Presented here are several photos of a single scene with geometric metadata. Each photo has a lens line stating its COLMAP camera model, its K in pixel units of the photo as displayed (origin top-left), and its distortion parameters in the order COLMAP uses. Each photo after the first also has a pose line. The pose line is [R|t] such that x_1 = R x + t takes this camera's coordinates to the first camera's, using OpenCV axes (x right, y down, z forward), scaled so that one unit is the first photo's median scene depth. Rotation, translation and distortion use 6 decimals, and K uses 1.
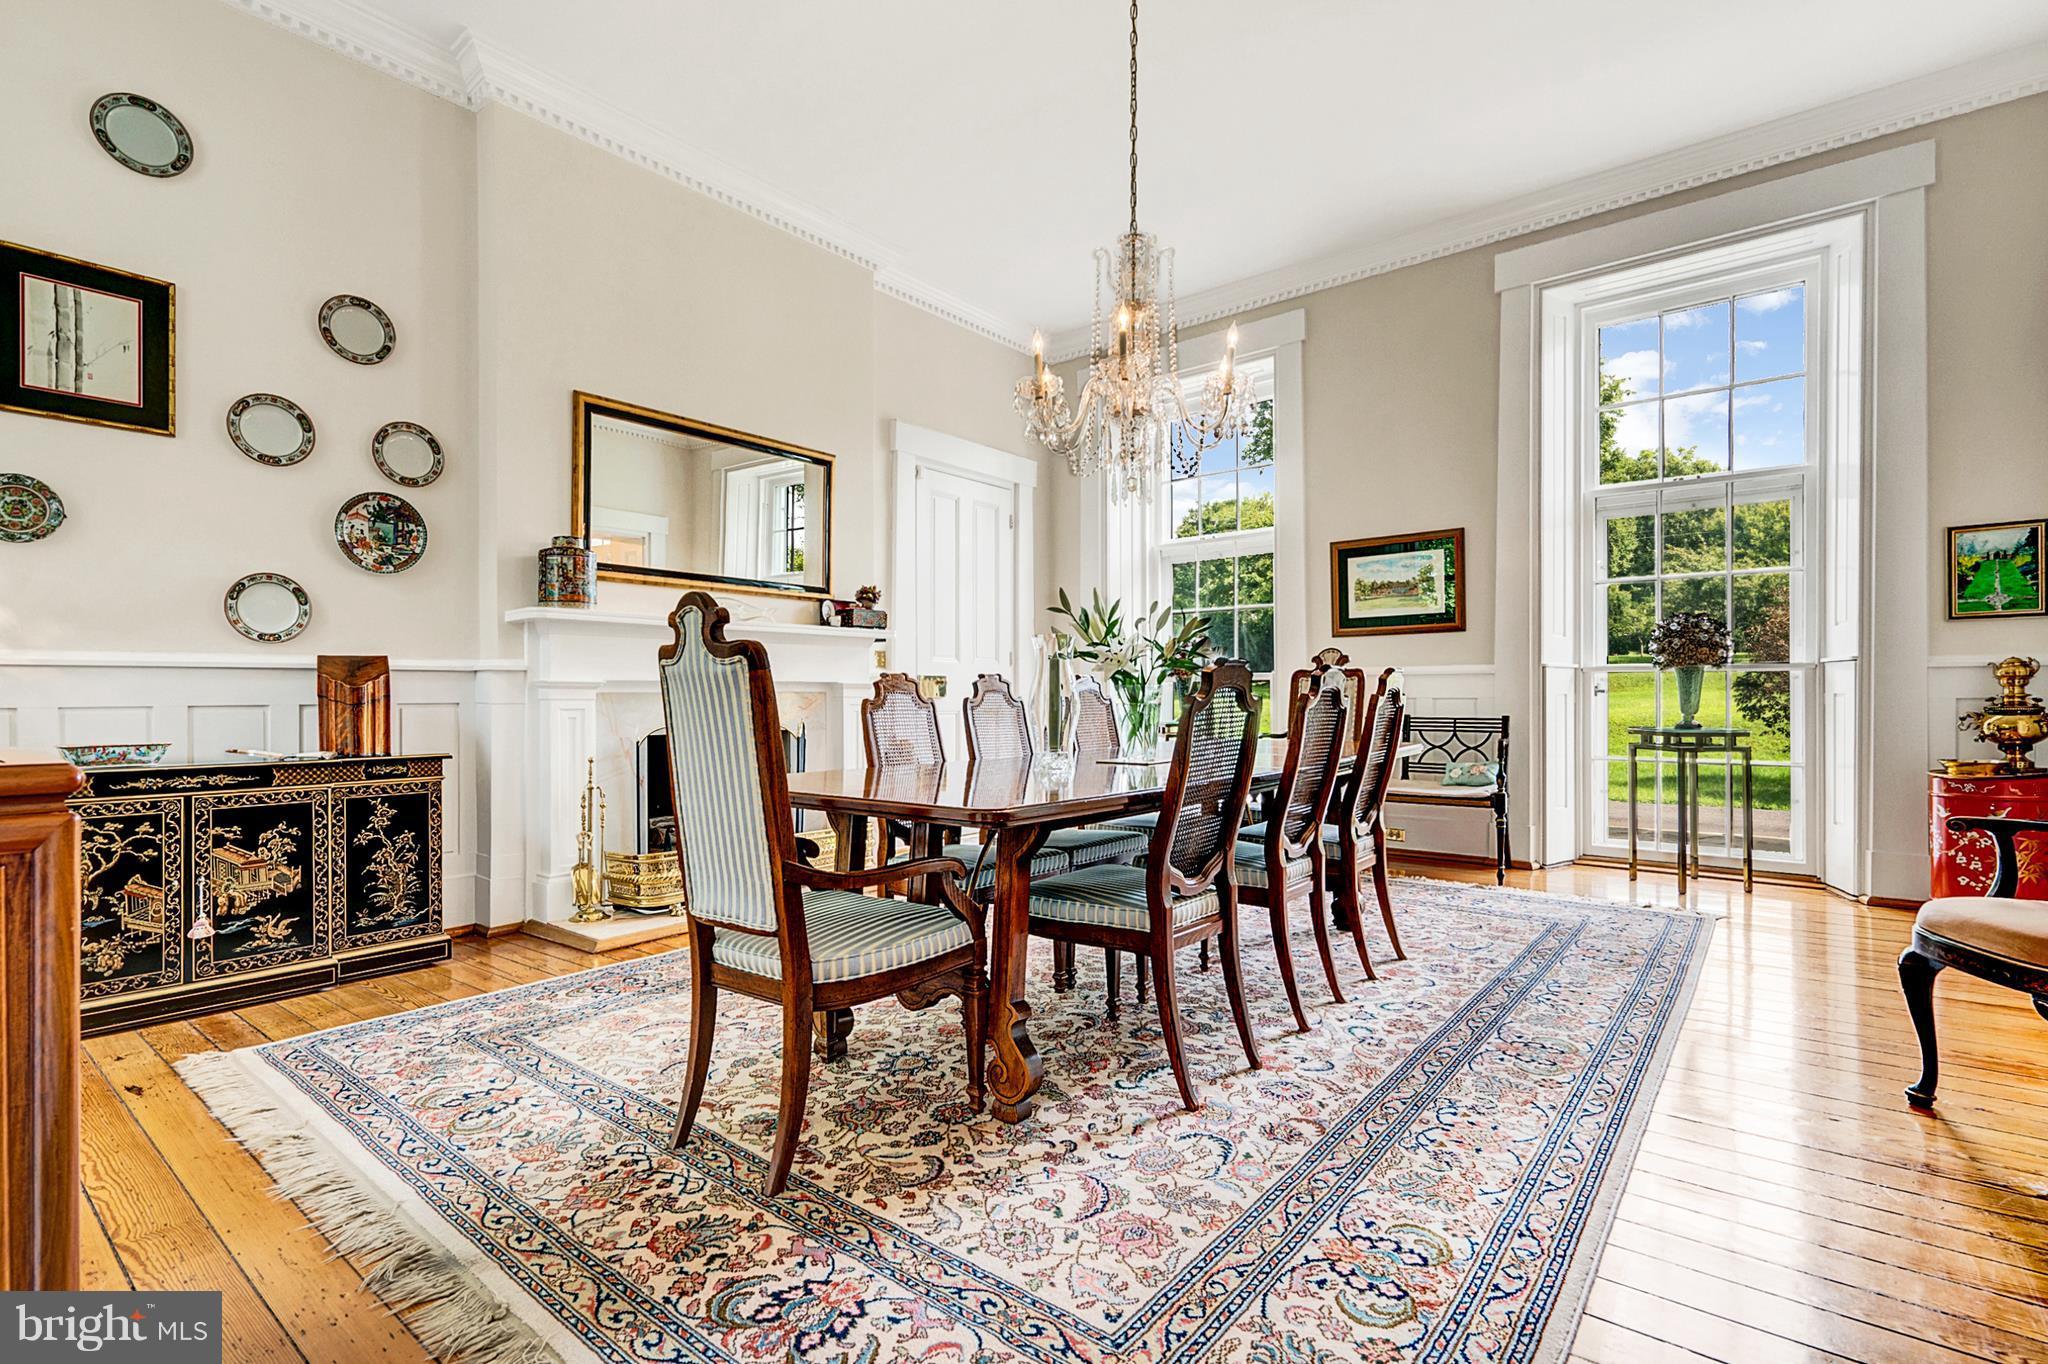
lens RADIAL K [[942.7, 0, 1018.5], [0, 942.7, 684.8], [0, 0, 1]] dist [-0.019197, 0.005016]
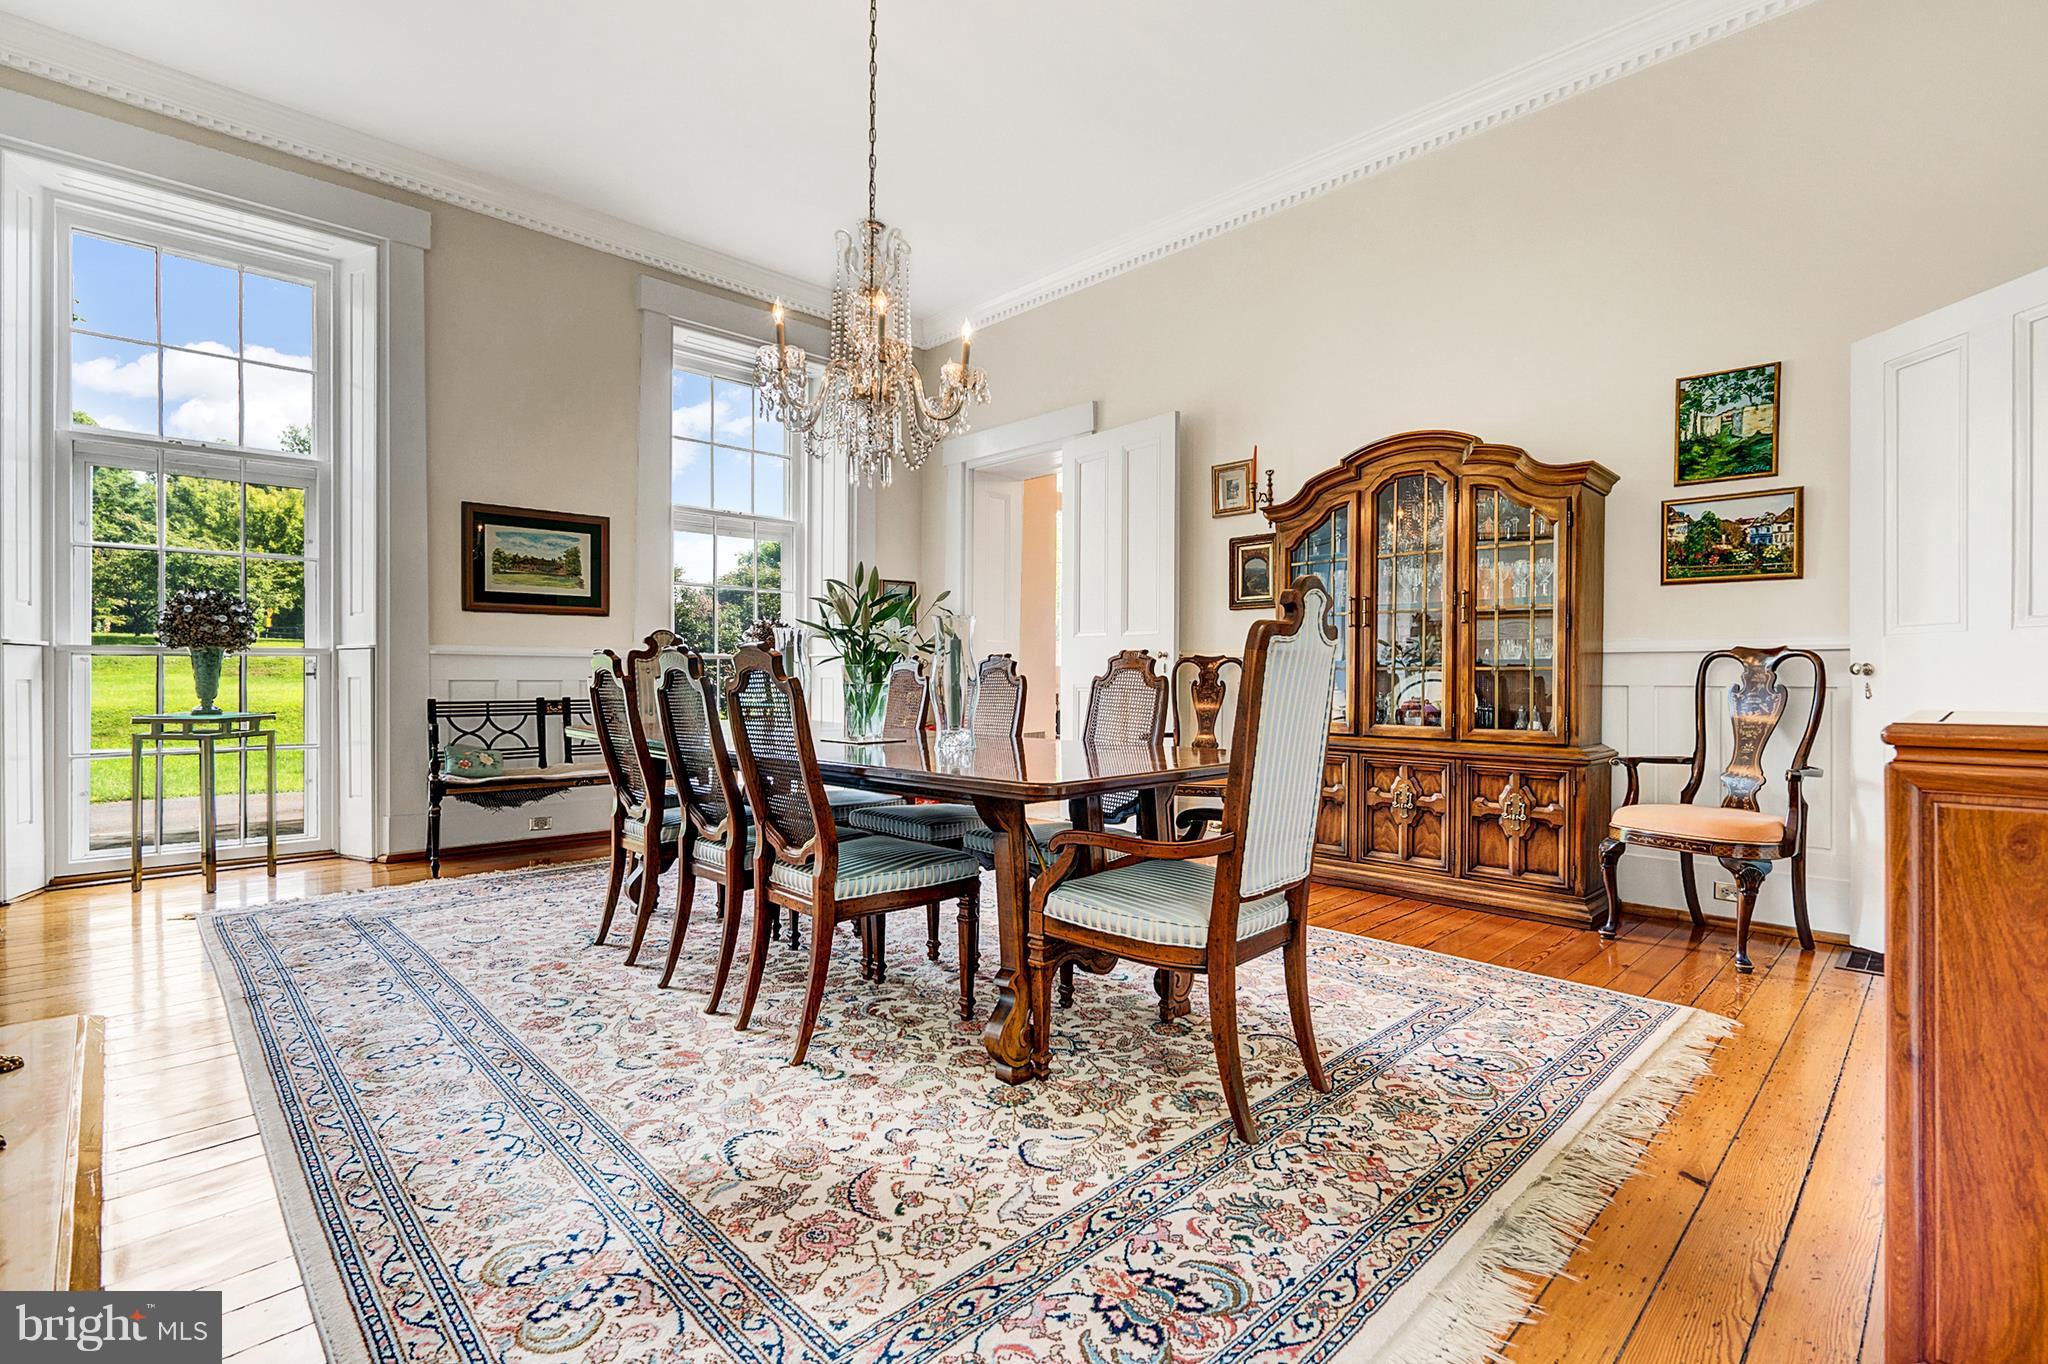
lens RADIAL K [[942.7, 0, 1019.2], [0, 942.7, 686.1], [0, 0, 1]] dist [-0.019197, 0.005016]
pose [[0.131007, -0.006804, 0.991358, -0.481575], [-0.010285, 0.999913, 0.008222, 0.006906], [-0.991328, -0.011273, 0.130926, 0.397390]]
